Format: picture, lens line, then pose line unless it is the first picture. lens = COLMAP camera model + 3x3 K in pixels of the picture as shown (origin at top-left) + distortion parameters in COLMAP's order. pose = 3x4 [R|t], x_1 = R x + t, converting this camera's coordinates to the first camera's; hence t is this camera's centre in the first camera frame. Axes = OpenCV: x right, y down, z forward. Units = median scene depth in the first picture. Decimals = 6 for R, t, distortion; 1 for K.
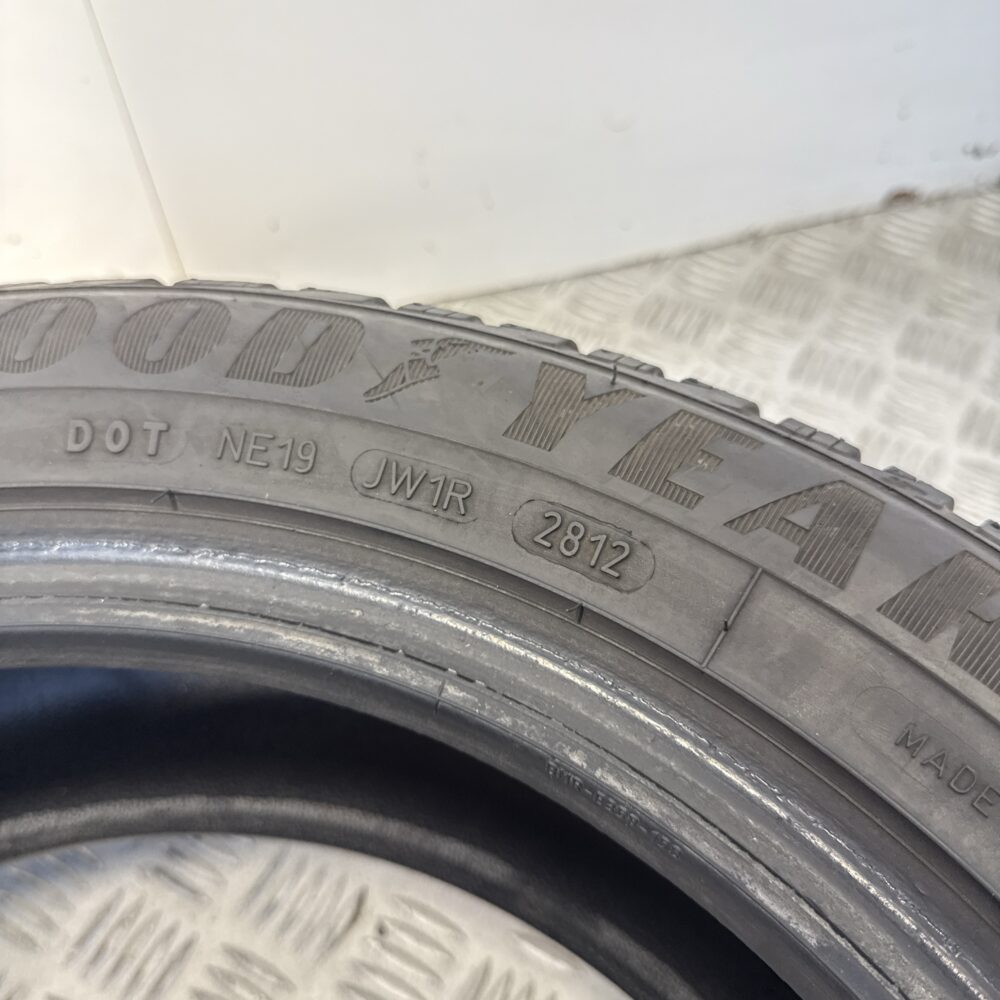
lens RADIAL K [[994.4, 0, 486.9], [0, 994.4, 502.0], [0, 0, 1]] dist [0.135936, -0.425394]
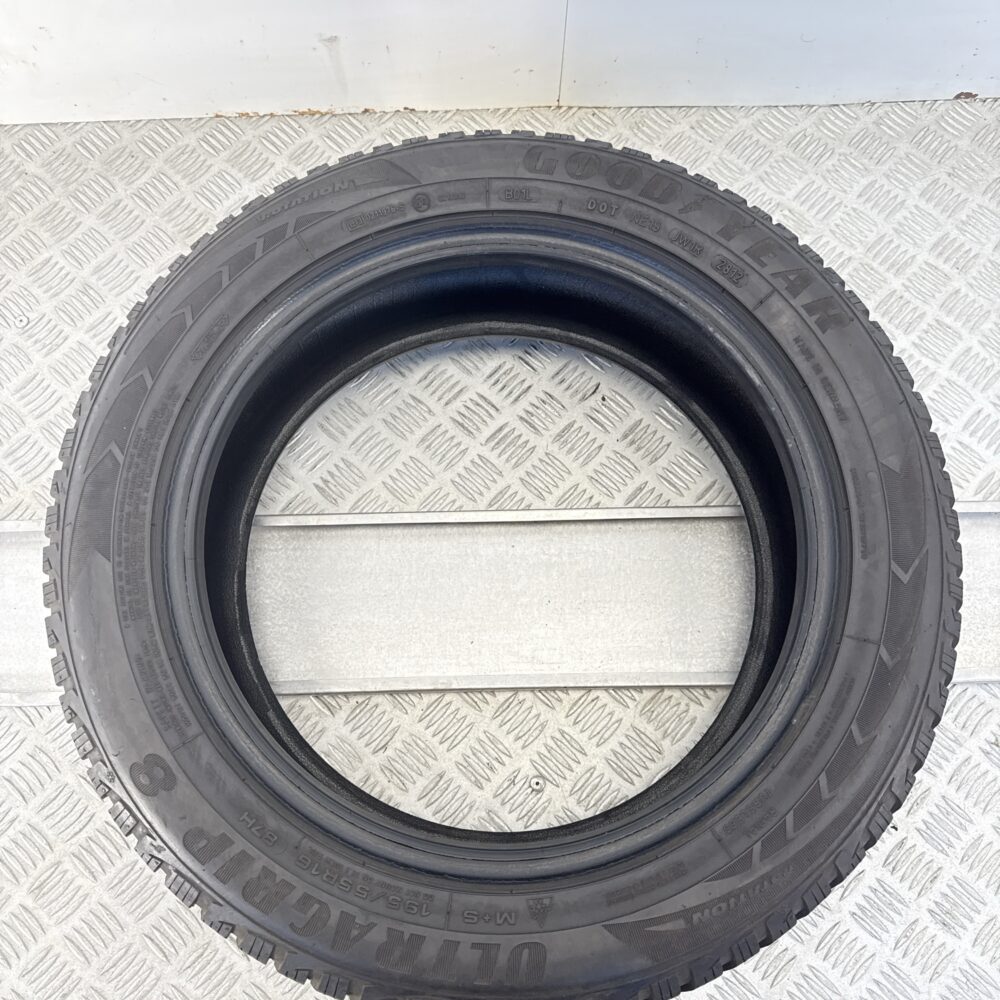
lens RADIAL K [[994.4, 0, 486.9], [0, 994.4, 502.0], [0, 0, 1]] dist [0.135936, -0.425394]
pose [[0.970080, 0.237916, -0.048382, -0.230081], [-0.208730, 0.919061, 0.334303, -0.132886], [0.124002, -0.314202, 0.941223, -1.678272]]
